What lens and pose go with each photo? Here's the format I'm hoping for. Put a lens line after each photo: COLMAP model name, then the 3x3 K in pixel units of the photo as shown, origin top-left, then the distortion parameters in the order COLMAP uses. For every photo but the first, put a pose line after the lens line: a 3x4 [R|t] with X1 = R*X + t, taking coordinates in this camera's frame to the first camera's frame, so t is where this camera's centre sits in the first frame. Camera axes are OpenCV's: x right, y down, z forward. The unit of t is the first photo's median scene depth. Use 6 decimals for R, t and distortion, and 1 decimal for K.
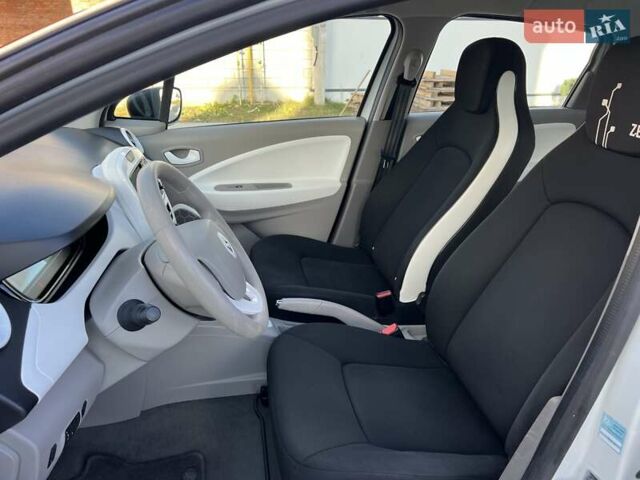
lens RADIAL K [[456.3, 0, 320.0], [0, 456.3, 240.0], [0, 0, 1]] dist [-0.006090, -0.002964]
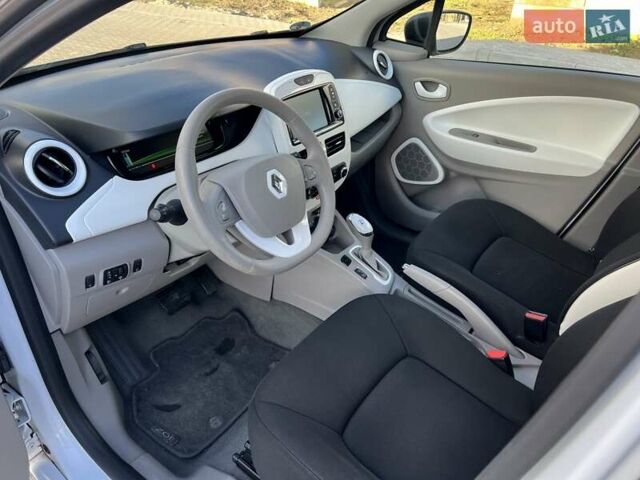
lens RADIAL K [[456.3, 0, 320.0], [0, 456.3, 240.0], [0, 0, 1]] dist [-0.006090, -0.002964]
pose [[0.683415, 0.390771, -0.616638, 0.251066], [-0.287047, 0.920478, 0.265187, -0.080527], [0.671229, -0.004229, 0.741238, 0.137535]]
